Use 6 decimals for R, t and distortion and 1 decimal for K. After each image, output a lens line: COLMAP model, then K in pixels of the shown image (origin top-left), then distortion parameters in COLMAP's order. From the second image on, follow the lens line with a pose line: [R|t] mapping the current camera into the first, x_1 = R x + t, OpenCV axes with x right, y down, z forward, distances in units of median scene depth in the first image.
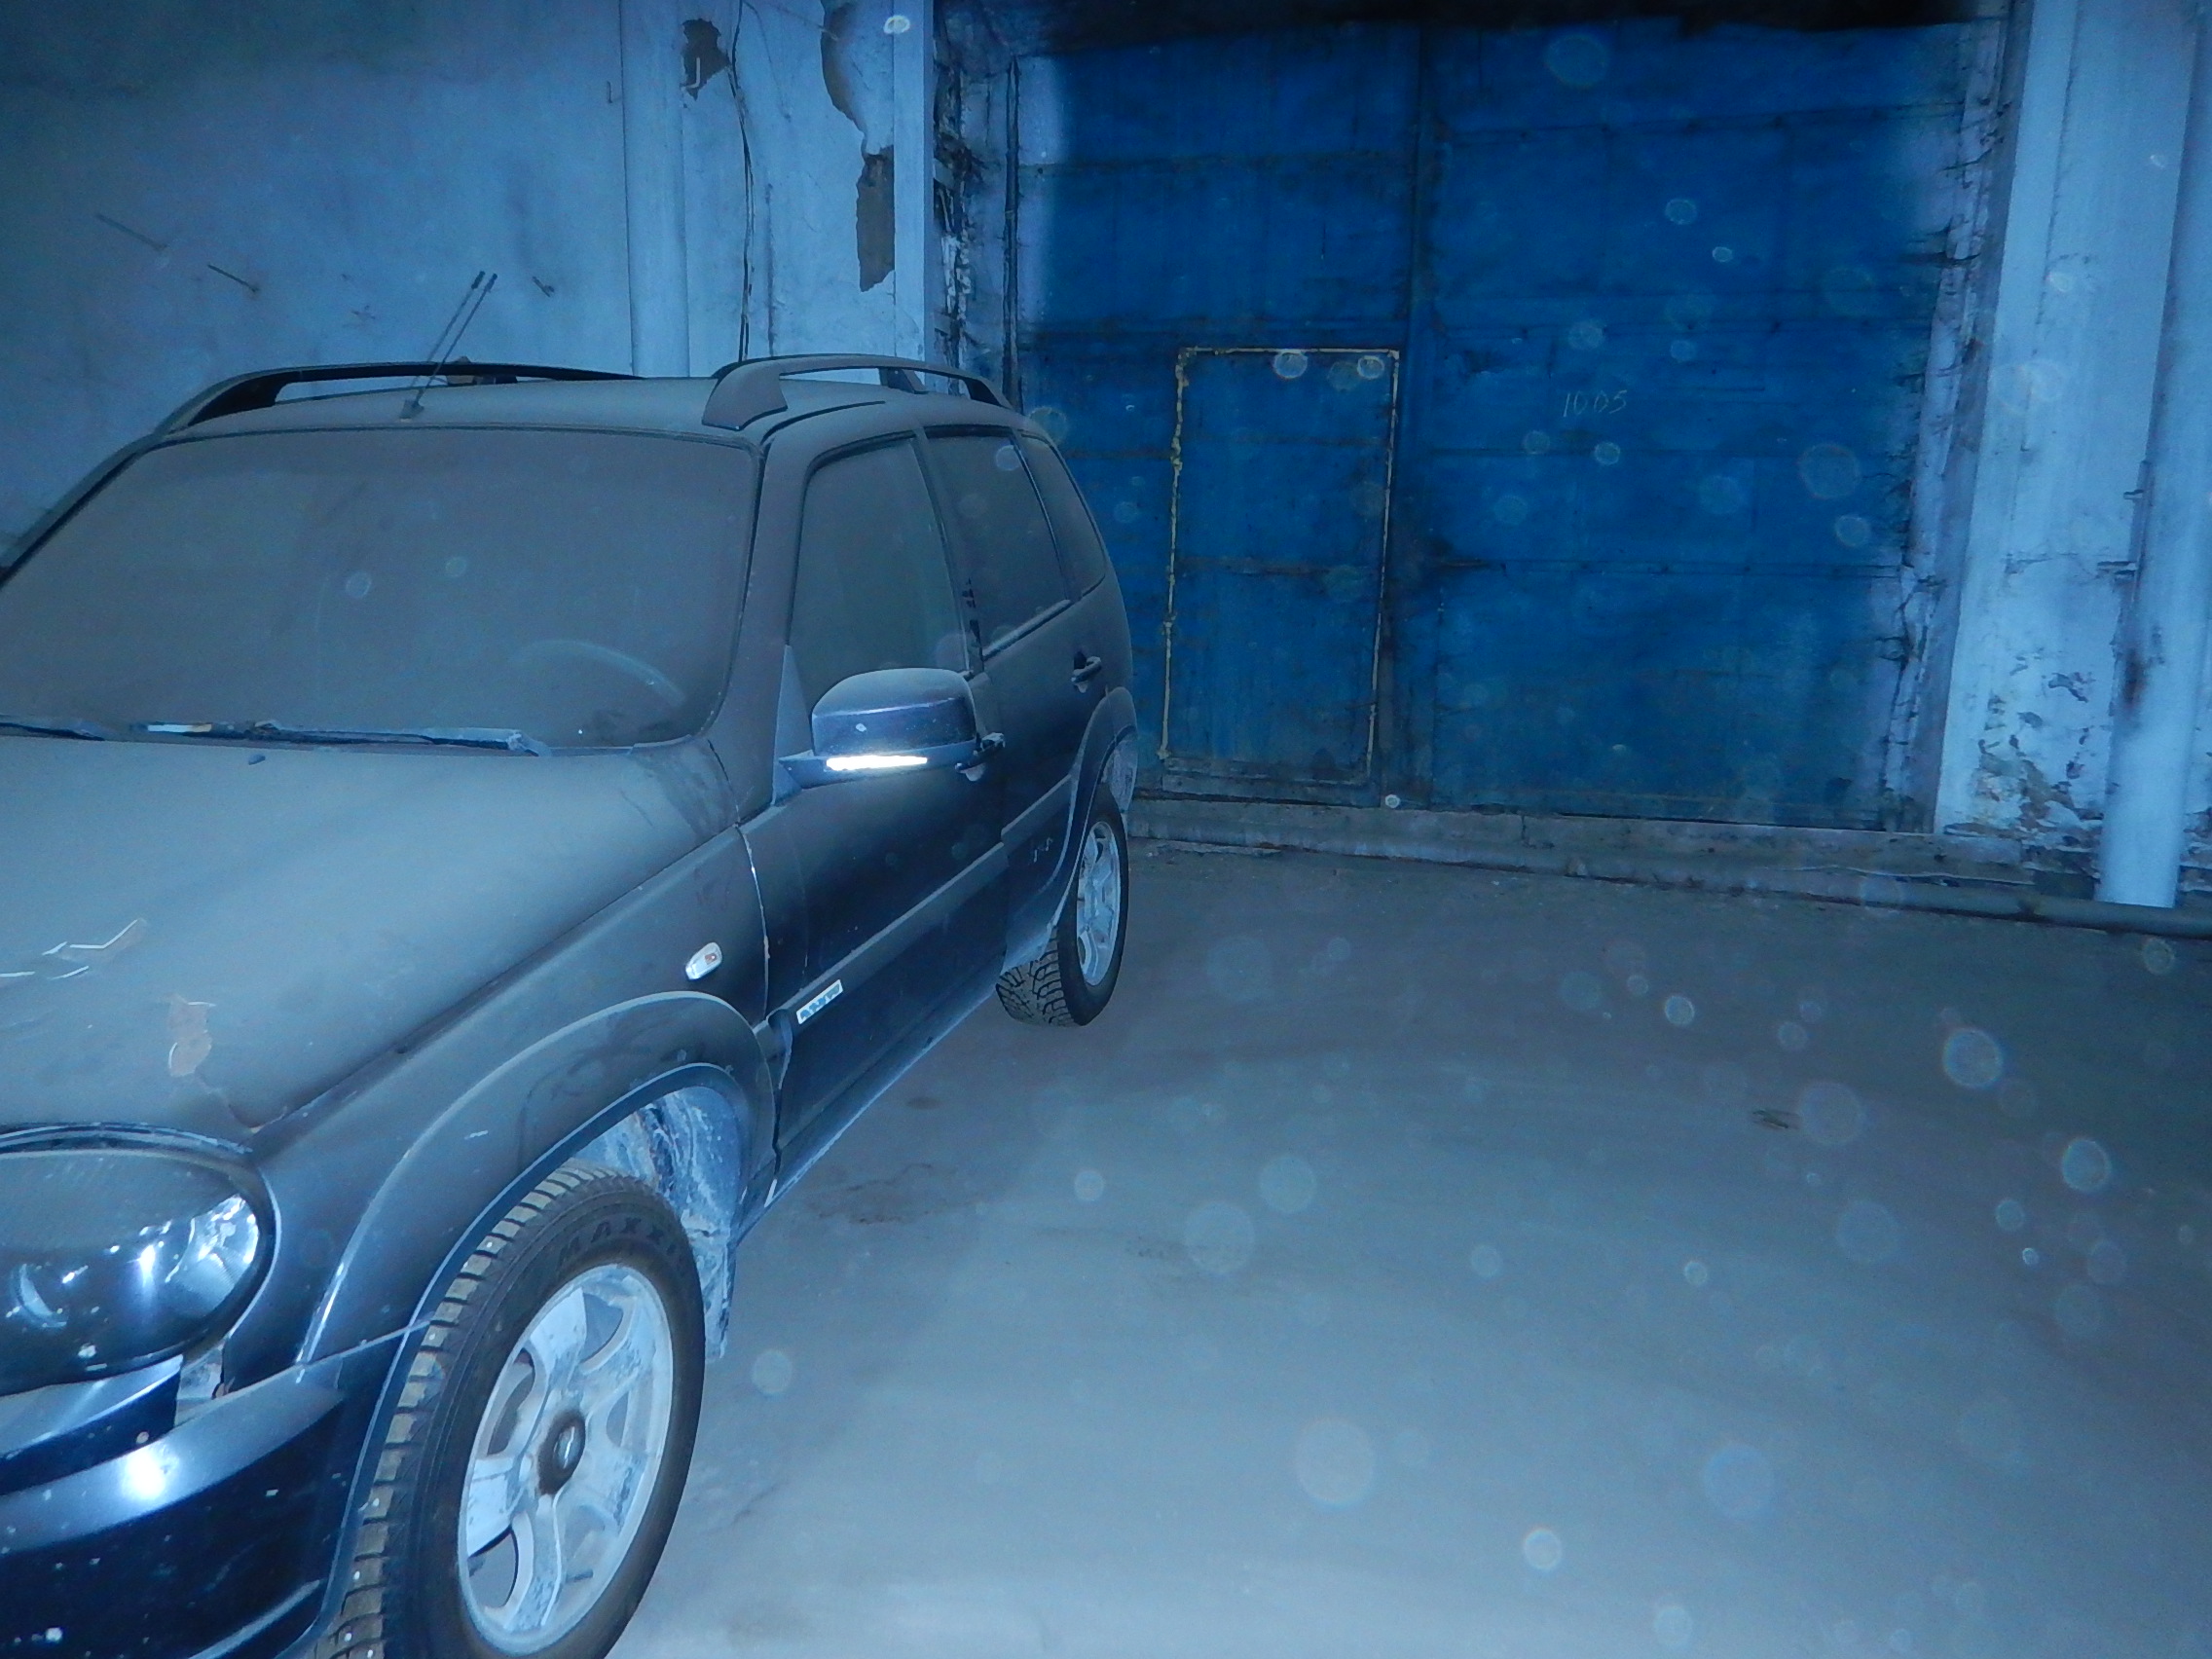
lens RADIAL K [[1541.8, 0, 1106.0], [0, 1541.8, 829.5], [0, 0, 1]] dist [0.037603, -0.084747]
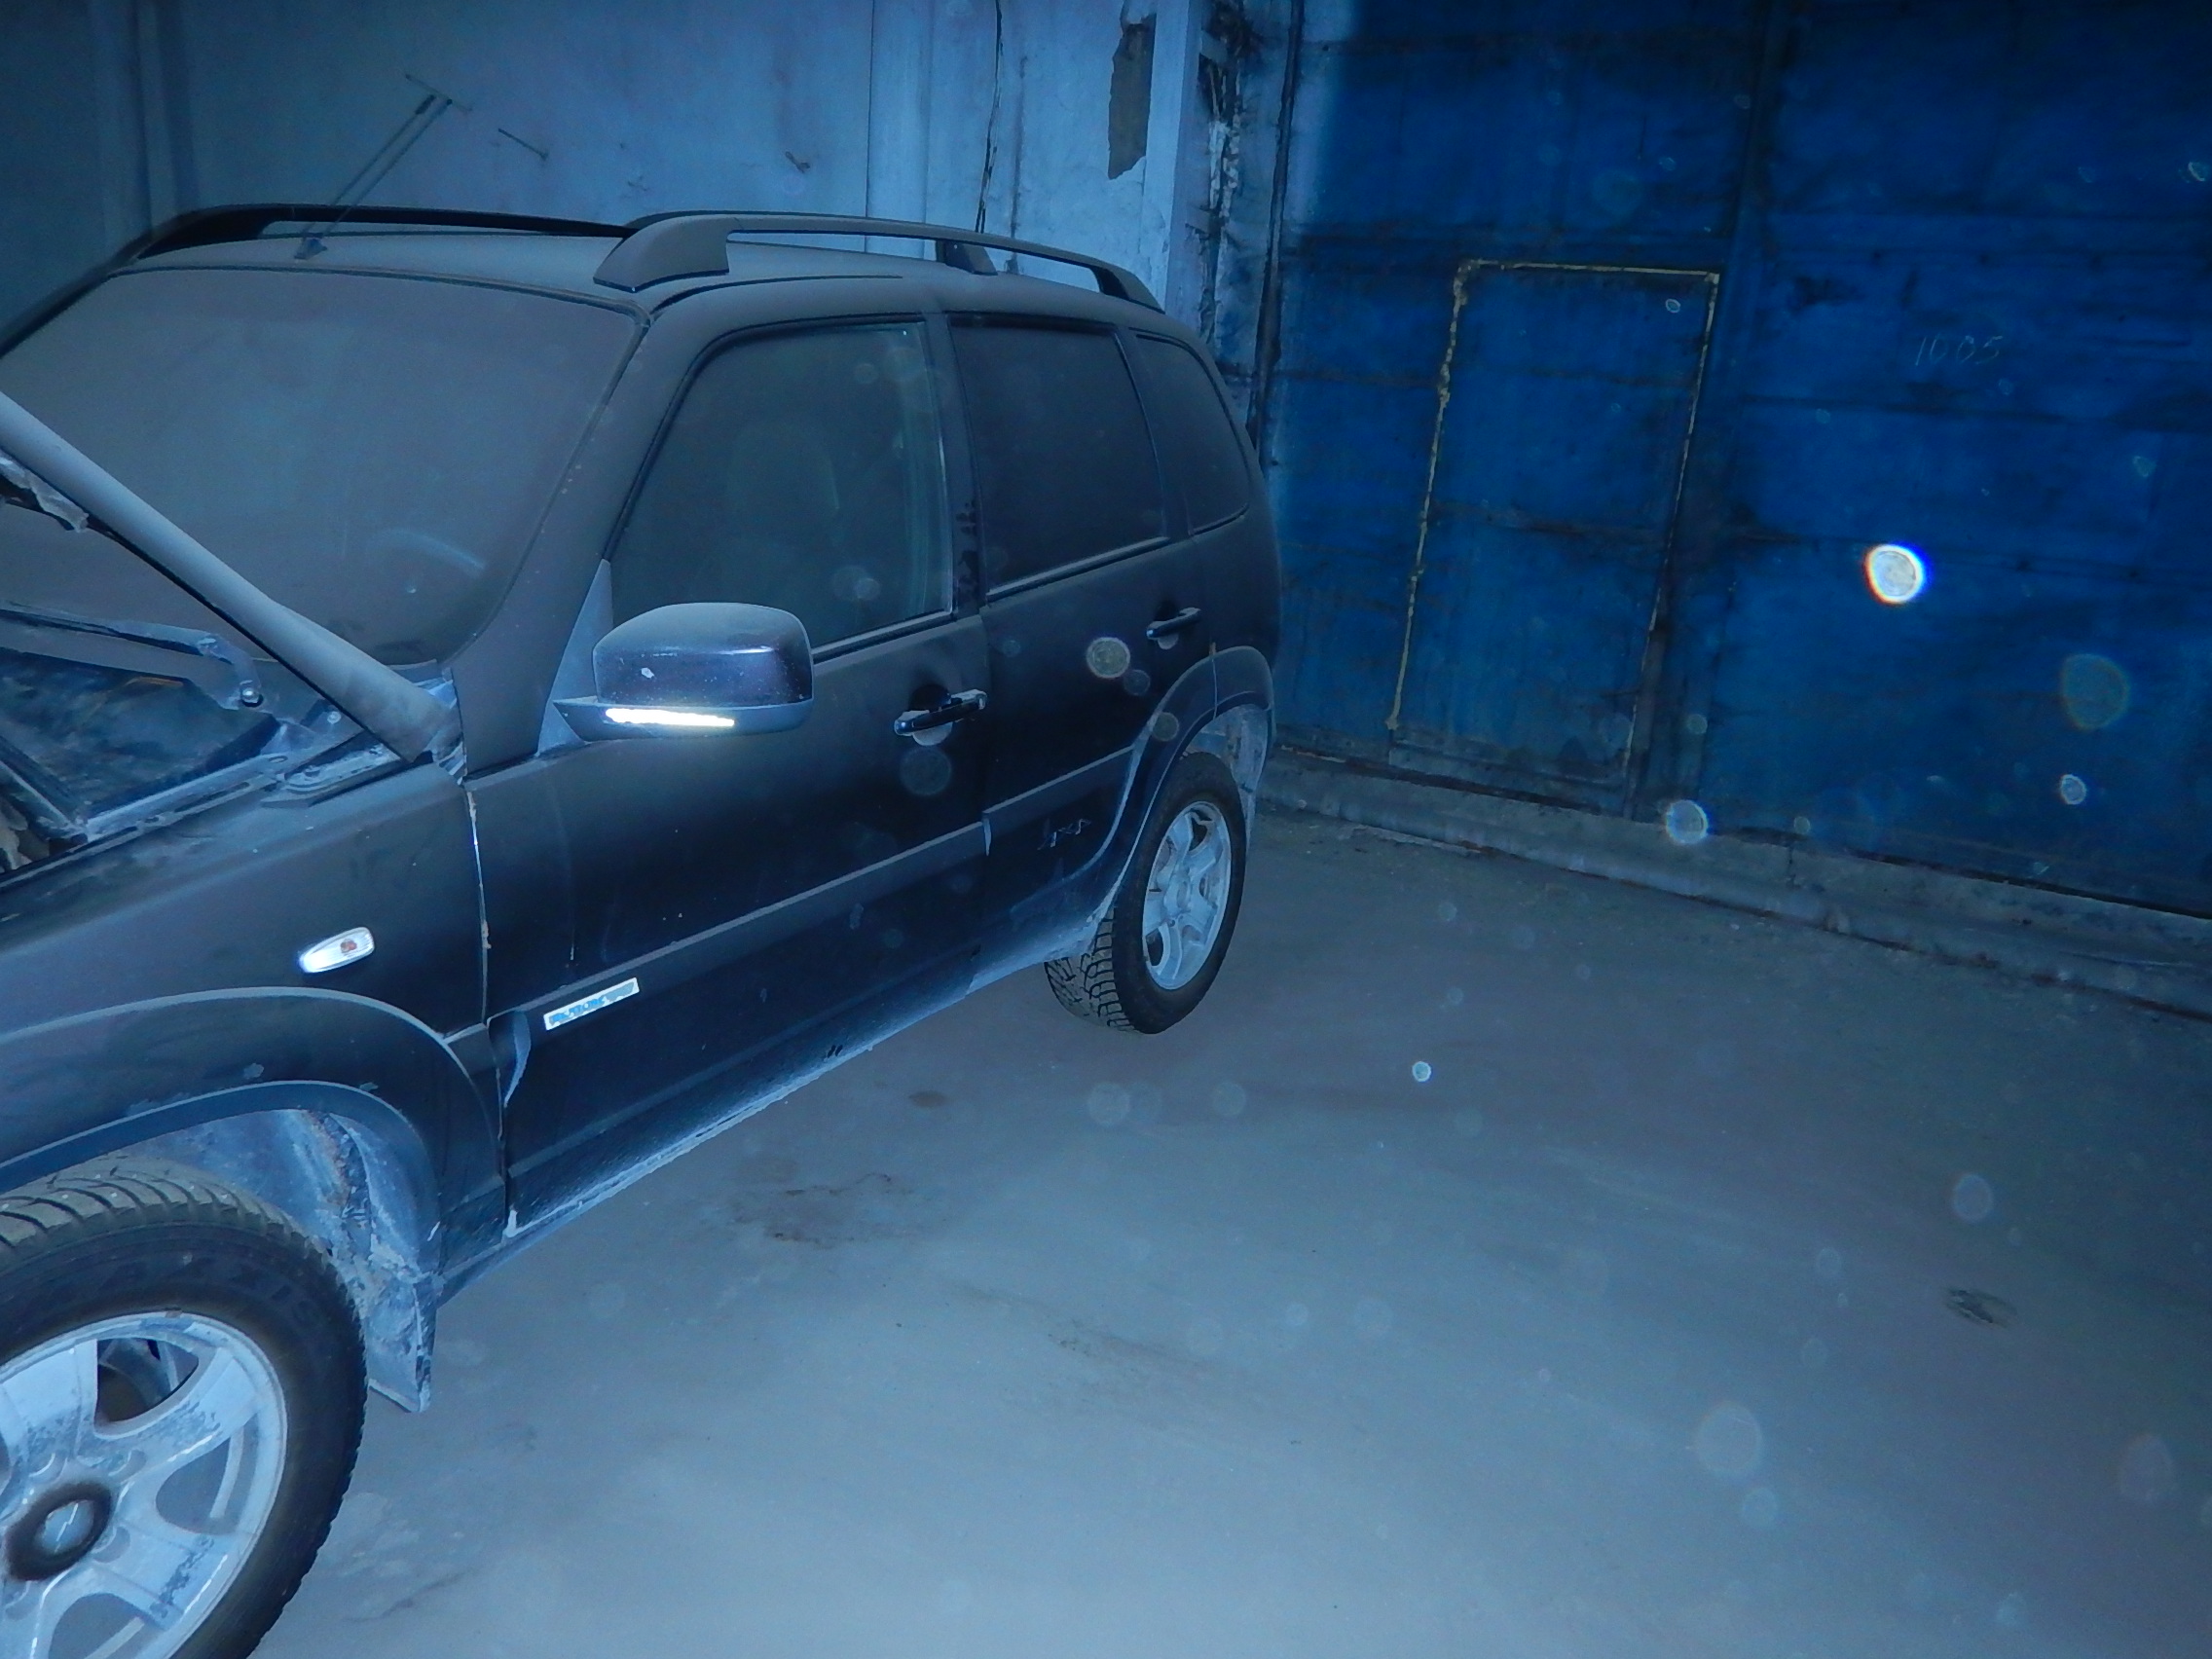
lens RADIAL K [[1565.0, 0, 1108.4], [0, 1565.0, 839.0], [0, 0, 1]] dist [0.004271, -0.000390]
pose [[0.968711, 0.127607, -0.212872, 0.093678], [-0.117378, 0.991269, 0.060072, -0.021485], [0.218679, -0.033206, 0.975232, 0.100889]]
